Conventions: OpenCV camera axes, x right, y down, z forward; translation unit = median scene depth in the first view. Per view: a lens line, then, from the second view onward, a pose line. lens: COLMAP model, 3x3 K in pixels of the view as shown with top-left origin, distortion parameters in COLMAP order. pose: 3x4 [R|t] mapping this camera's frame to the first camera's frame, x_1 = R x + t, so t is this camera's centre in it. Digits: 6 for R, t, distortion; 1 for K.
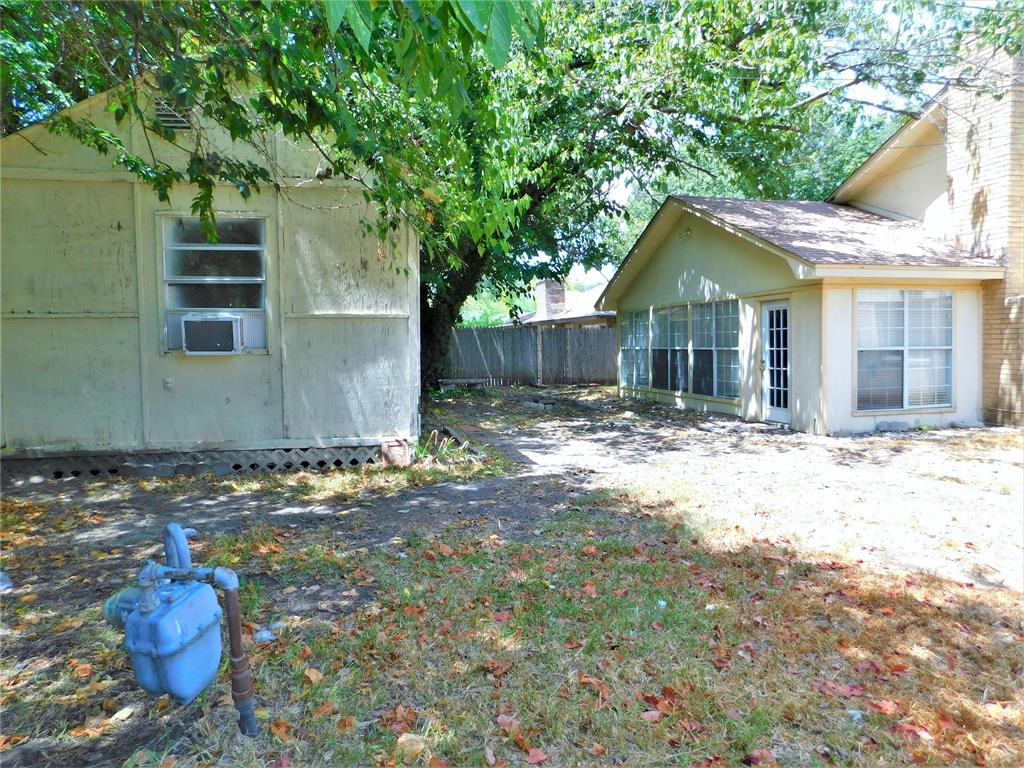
lens RADIAL K [[673.2, 0, 512.0], [0, 673.2, 384.0], [0, 0, 1]] dist [-0.080775, 0.064441]
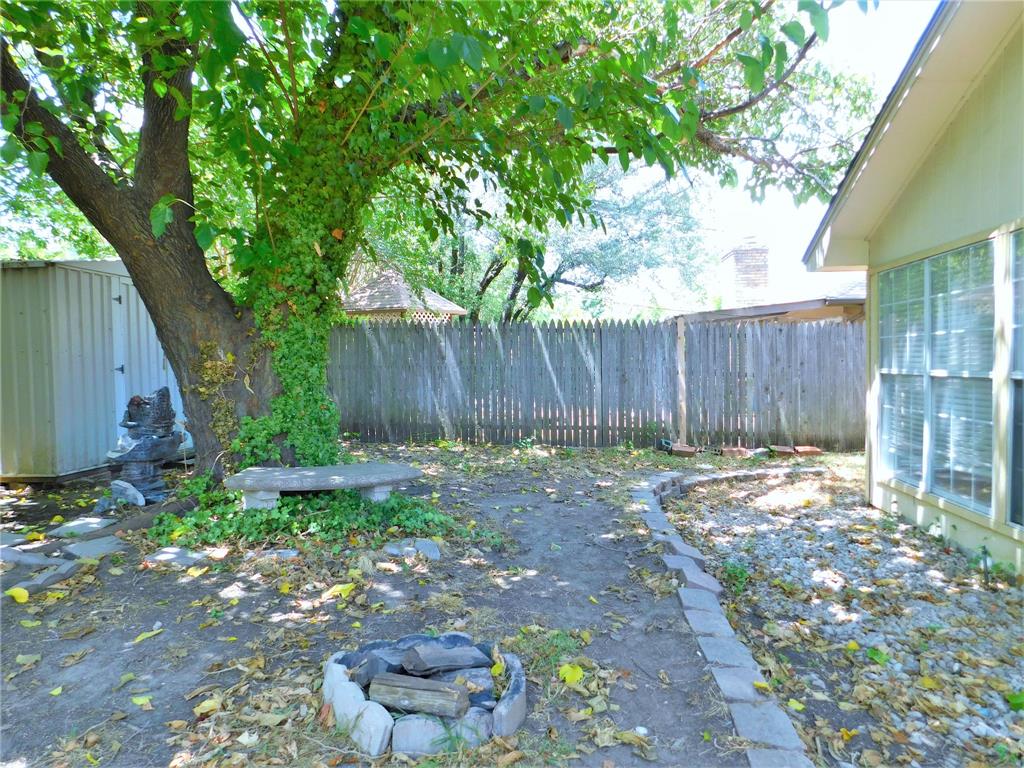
lens RADIAL K [[673.2, 0, 512.0], [0, 673.2, 384.0], [0, 0, 1]] dist [-0.080775, 0.064441]
pose [[0.943562, 0.016390, -0.330789, 0.157960], [-0.022918, 0.999612, -0.015843, -0.058974], [0.330401, 0.022530, 0.943572, 1.003645]]
